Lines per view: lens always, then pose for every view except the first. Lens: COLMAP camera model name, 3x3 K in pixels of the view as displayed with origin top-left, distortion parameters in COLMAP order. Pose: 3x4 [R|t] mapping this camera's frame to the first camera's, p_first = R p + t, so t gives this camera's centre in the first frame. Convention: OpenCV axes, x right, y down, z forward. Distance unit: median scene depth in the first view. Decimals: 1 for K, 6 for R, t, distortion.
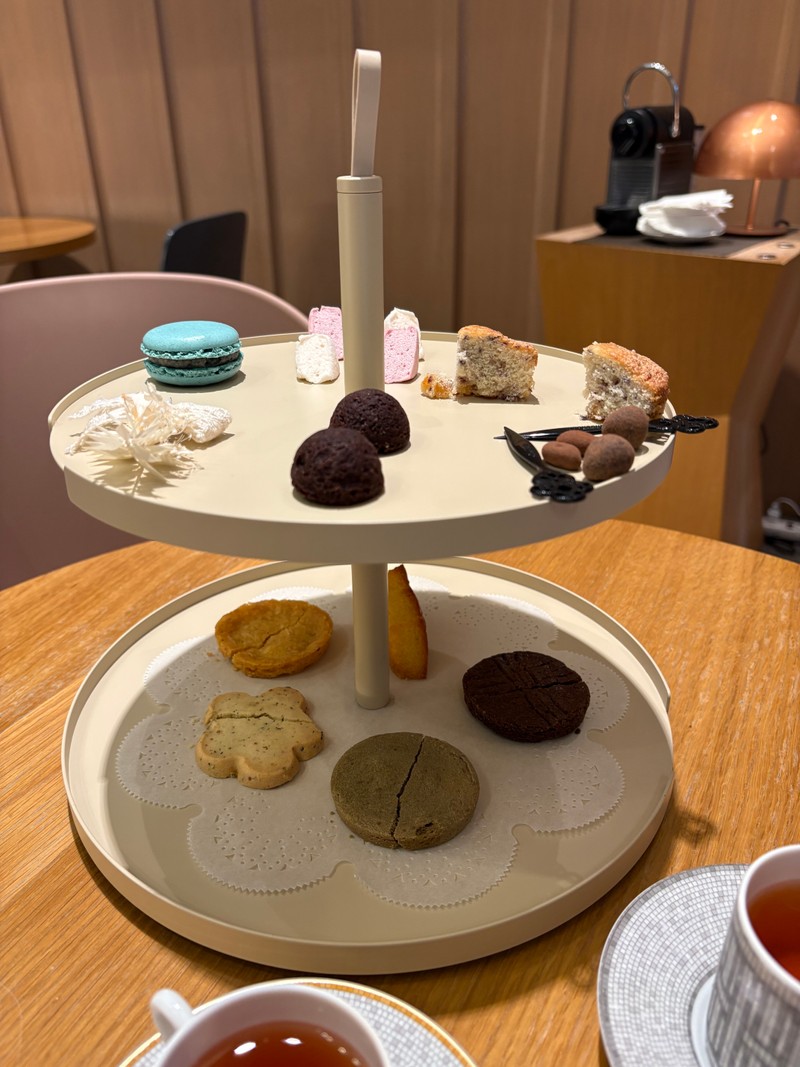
lens RADIAL K [[815.1, 0, 400.0], [0, 815.1, 533.5], [0, 0, 1]] dist [0.004602, 0.000650]
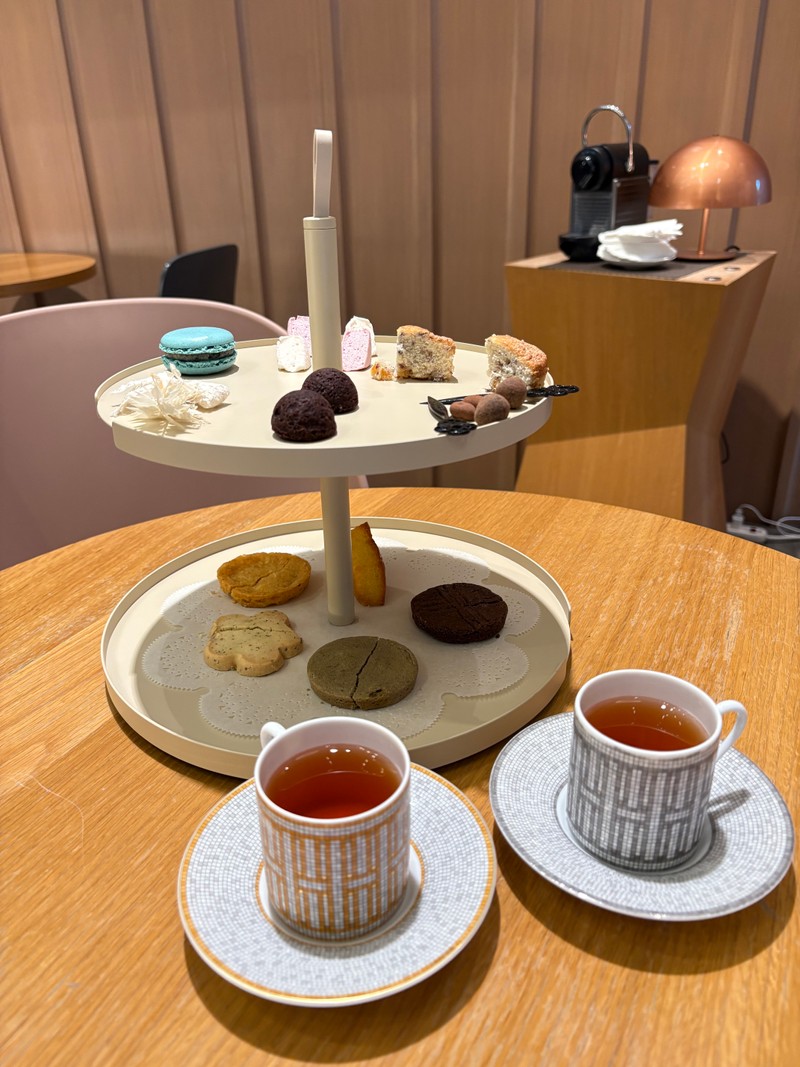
lens RADIAL K [[803.6, 0, 400.0], [0, 803.6, 533.5], [0, 0, 1]] dist [0.022161, -0.008261]
pose [[0.999816, -0.016675, 0.009459, 0.049282], [0.016952, 0.999407, -0.029965, 0.108485], [-0.008954, 0.030120, 0.999506, -0.270122]]
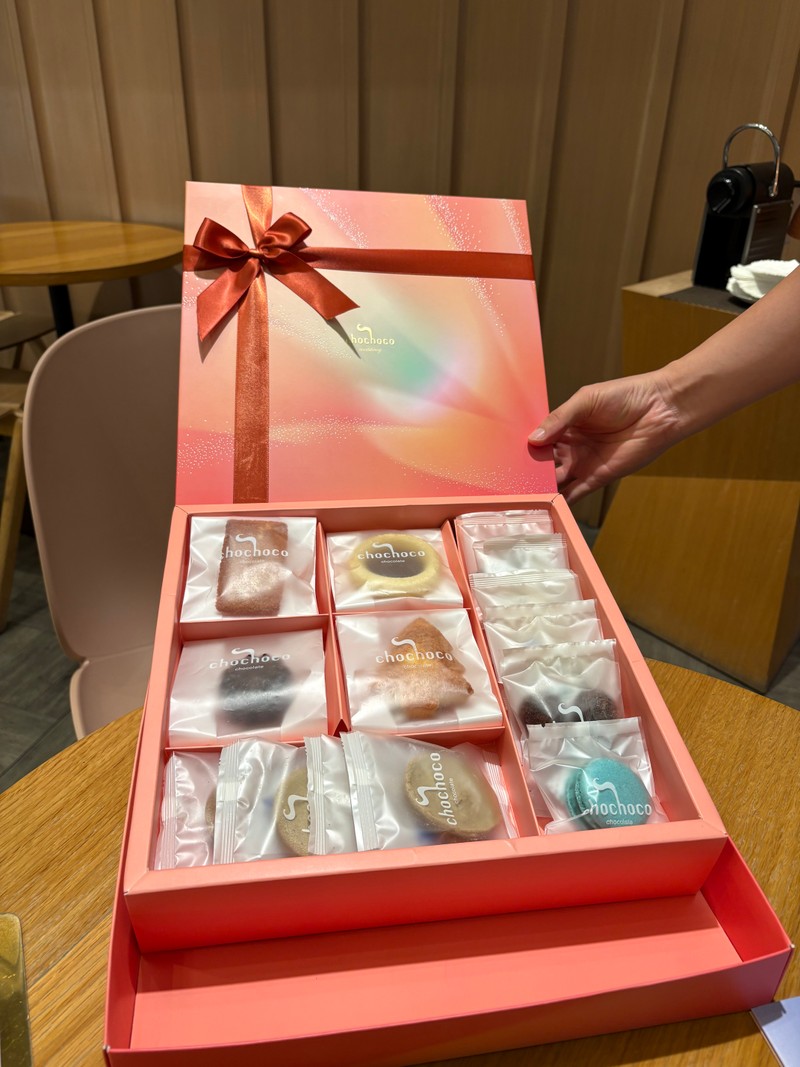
lens RADIAL K [[803.6, 0, 400.0], [0, 803.6, 533.5], [0, 0, 1]] dist [0.022161, -0.008261]
pose [[0.994992, 0.079265, -0.060887, -0.101516], [-0.077640, 0.996571, 0.028615, -0.301483], [0.062946, -0.023744, 0.997734, -0.105197]]
